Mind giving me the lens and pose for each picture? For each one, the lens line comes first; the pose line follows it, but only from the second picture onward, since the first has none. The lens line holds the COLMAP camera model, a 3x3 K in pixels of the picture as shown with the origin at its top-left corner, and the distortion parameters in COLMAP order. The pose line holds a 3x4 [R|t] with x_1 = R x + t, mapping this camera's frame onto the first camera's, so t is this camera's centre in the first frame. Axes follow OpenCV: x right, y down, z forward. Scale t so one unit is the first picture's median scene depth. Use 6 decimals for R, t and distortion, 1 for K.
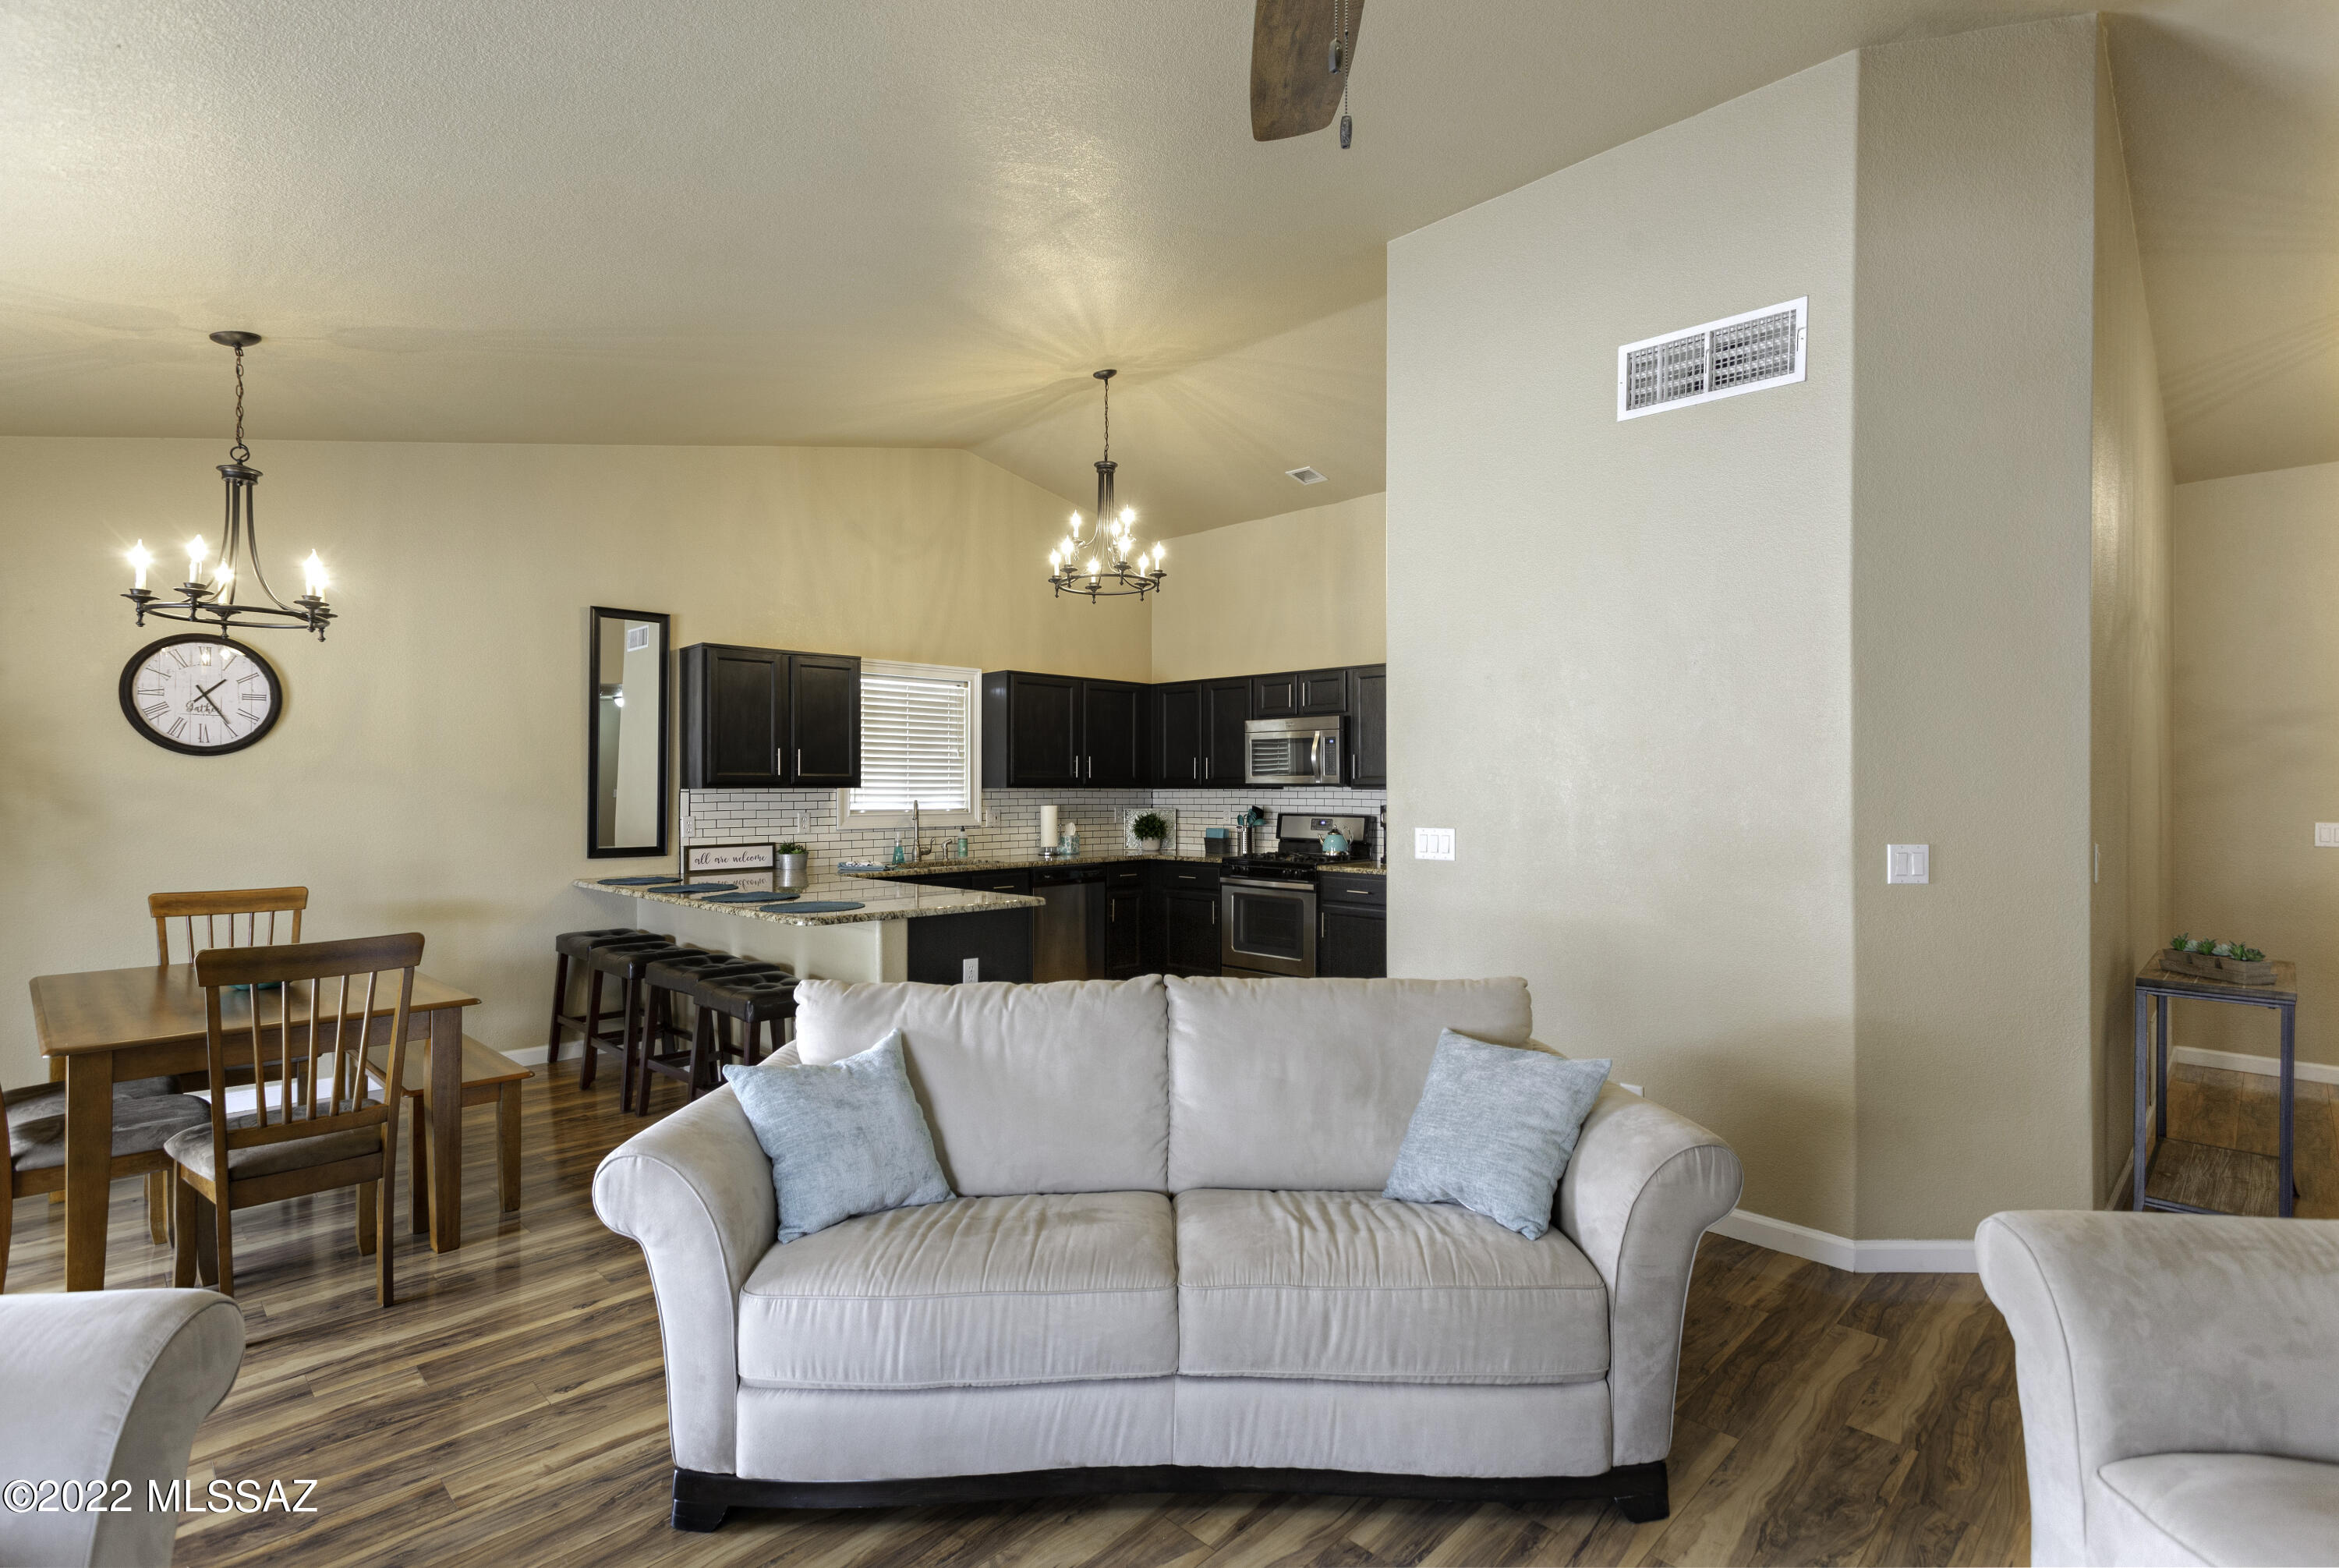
lens RADIAL K [[1096.3, 0, 1162.8], [0, 1096.3, 783.2], [0, 0, 1]] dist [0.002490, 0.002827]
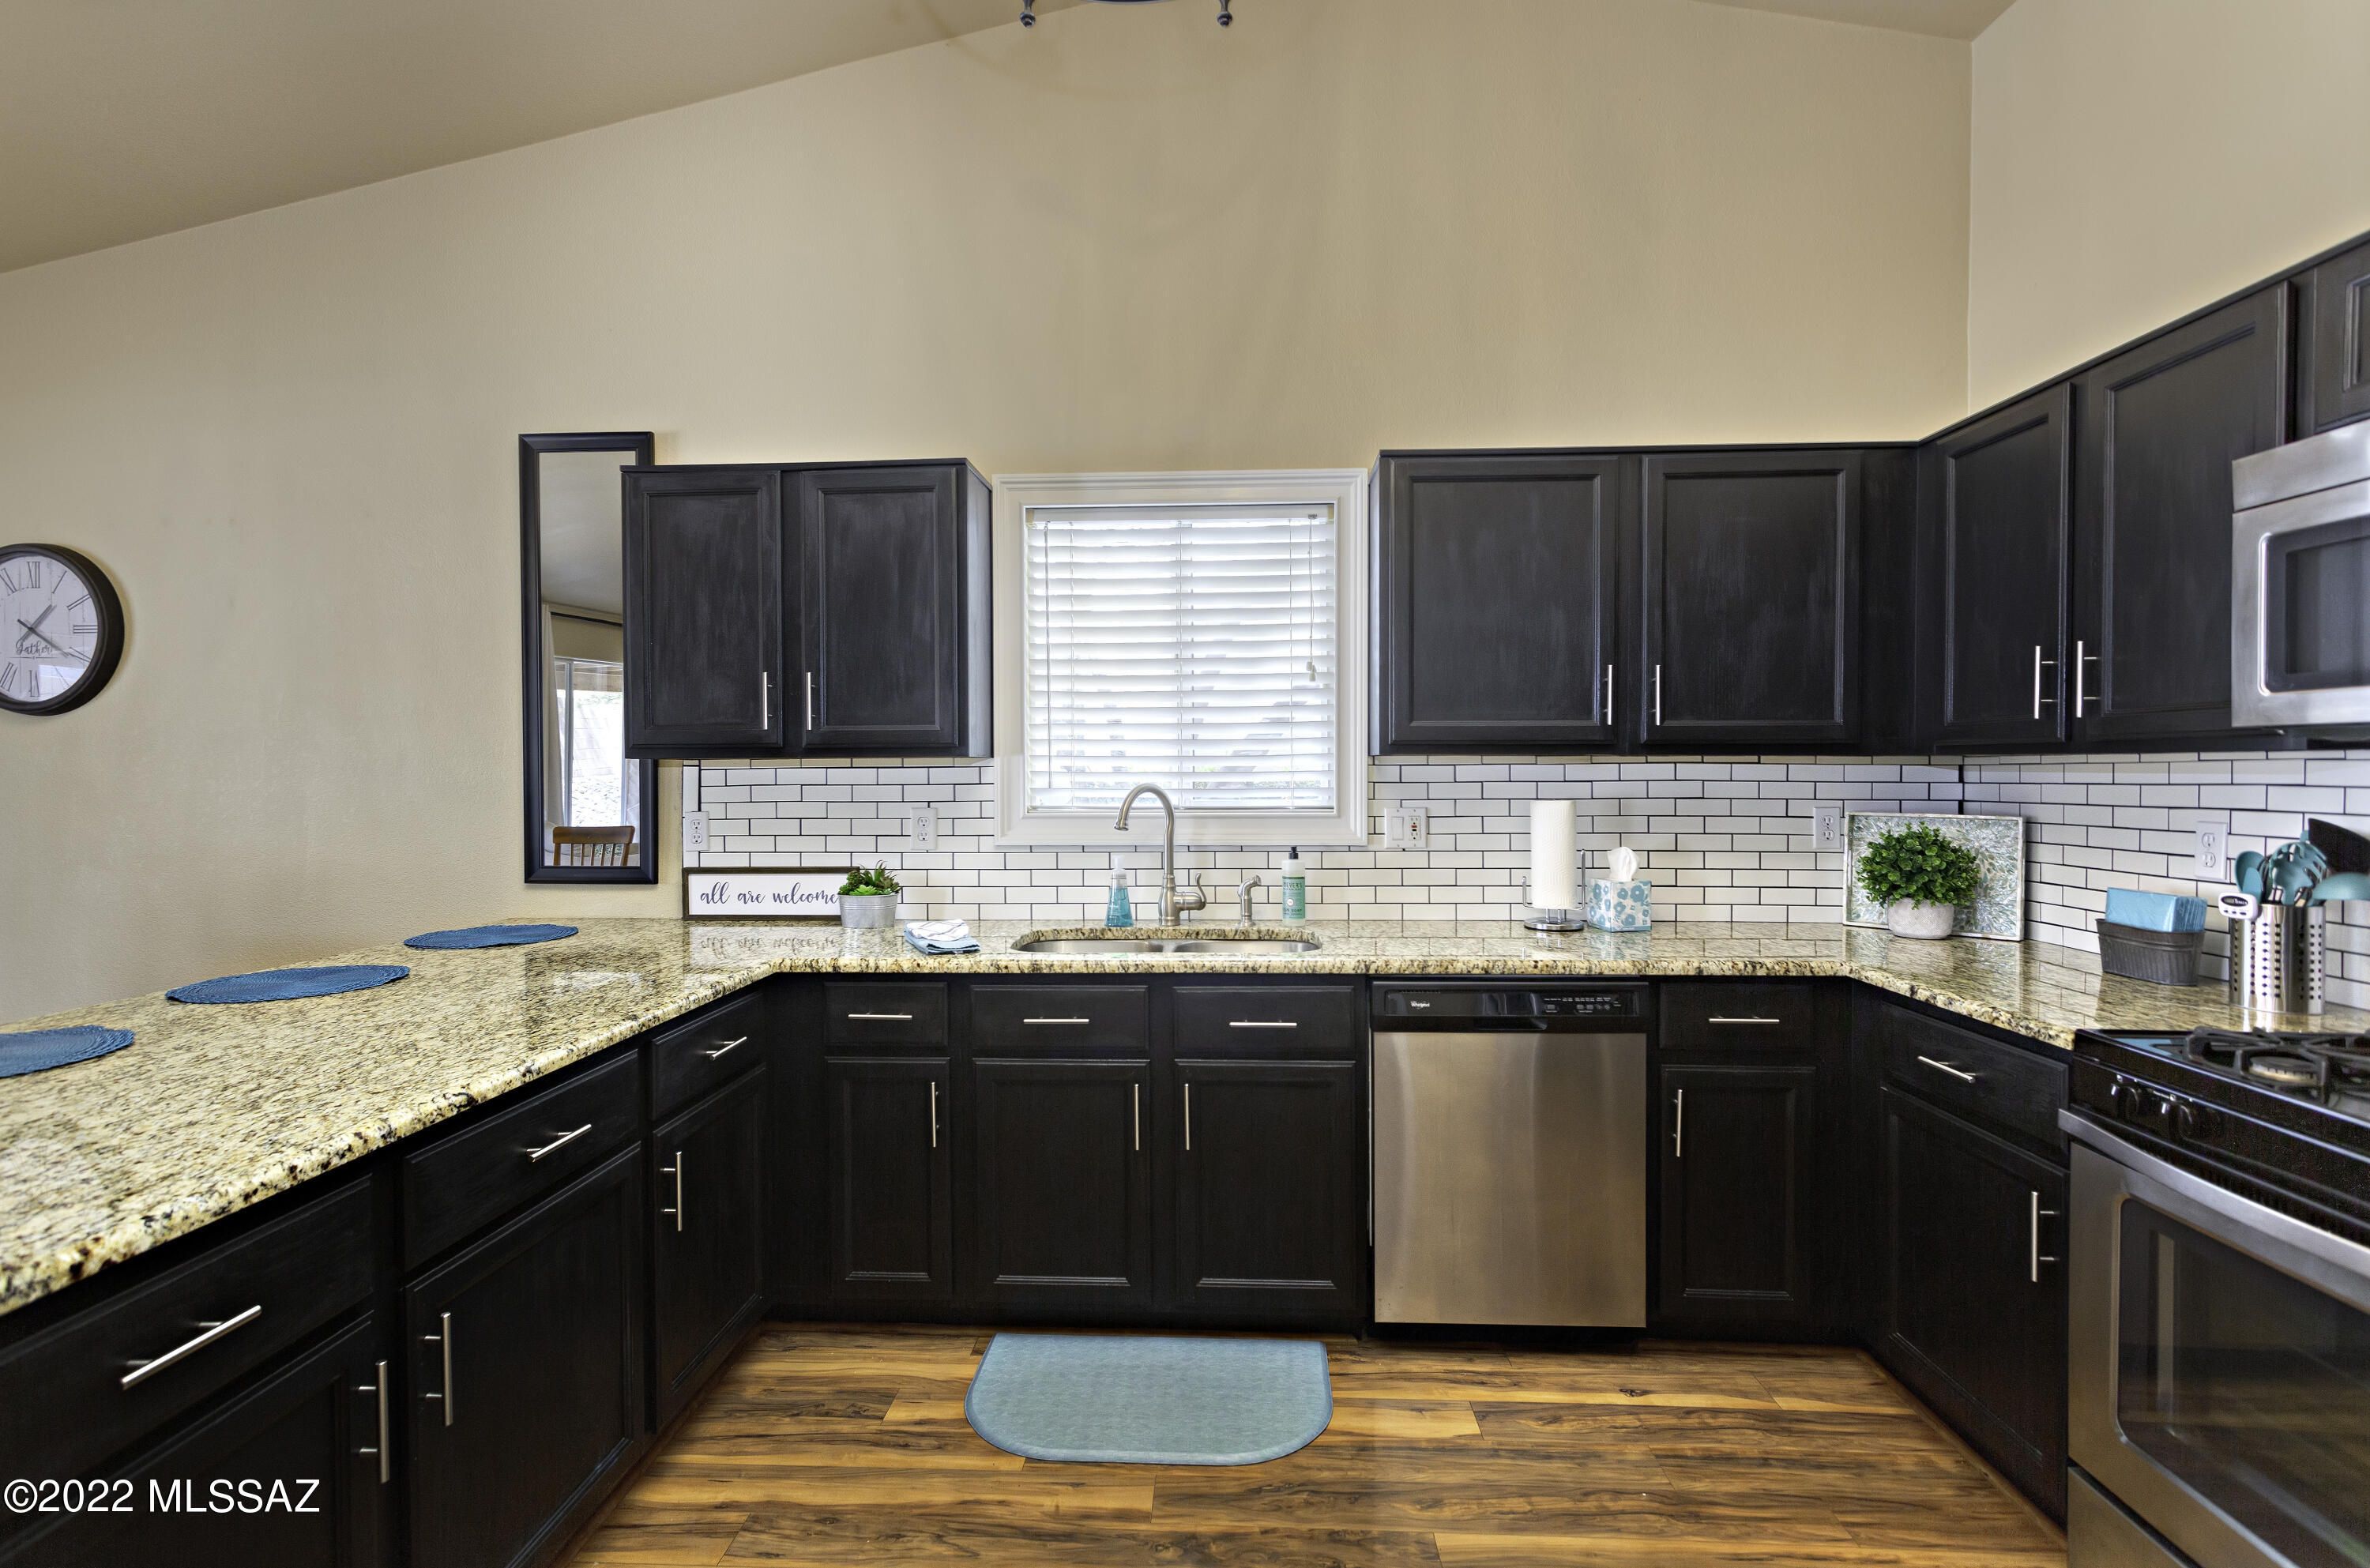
lens RADIAL K [[1110.8, 0, 1192.0], [0, 1110.8, 780.7], [0, 0, 1]] dist [0.002490, 0.002827]
pose [[0.668652, 0.008110, -0.743531, 0.119896], [0.006218, 0.999845, 0.016497, 0.007285], [0.743550, -0.015655, 0.668498, 0.767001]]
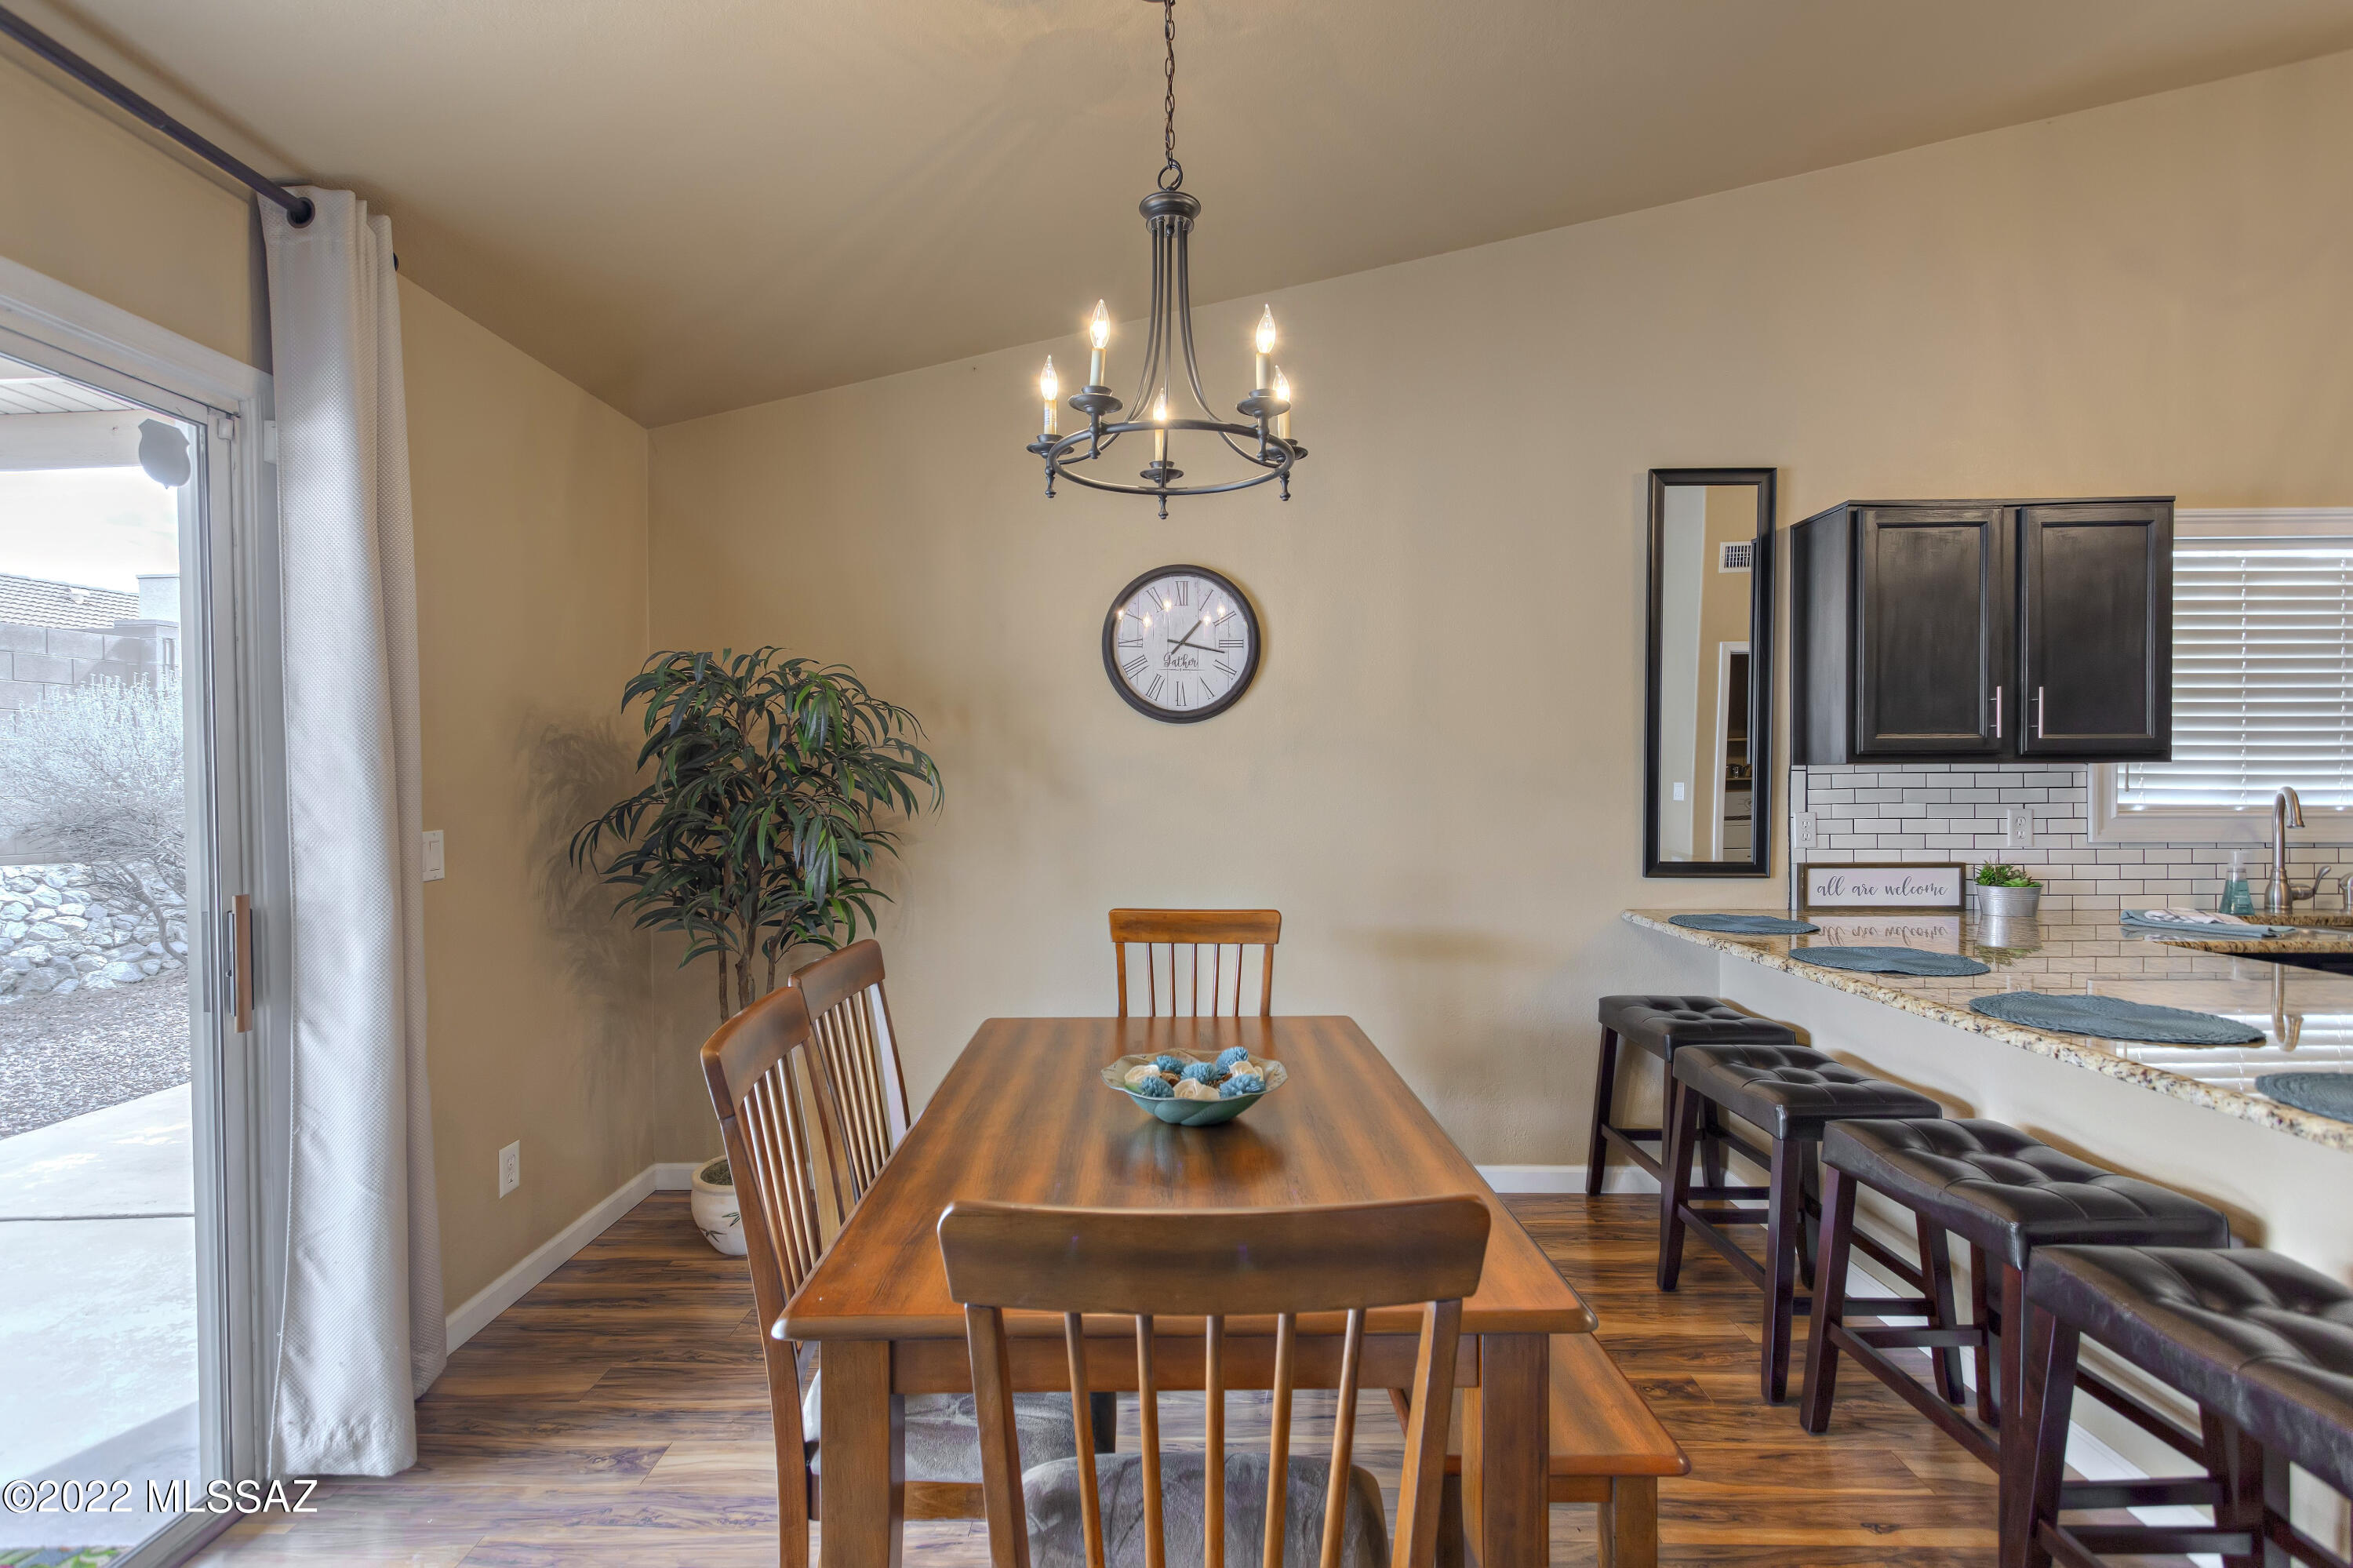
lens RADIAL K [[1102.9, 0, 1160.8], [0, 1102.9, 787.0], [0, 0, 1]] dist [0.002490, 0.002827]
pose [[0.694148, 0.008367, -0.719784, -0.231953], [0.004831, 0.999856, 0.016282, 0.005216], [0.719816, -0.014779, 0.694007, 0.323292]]
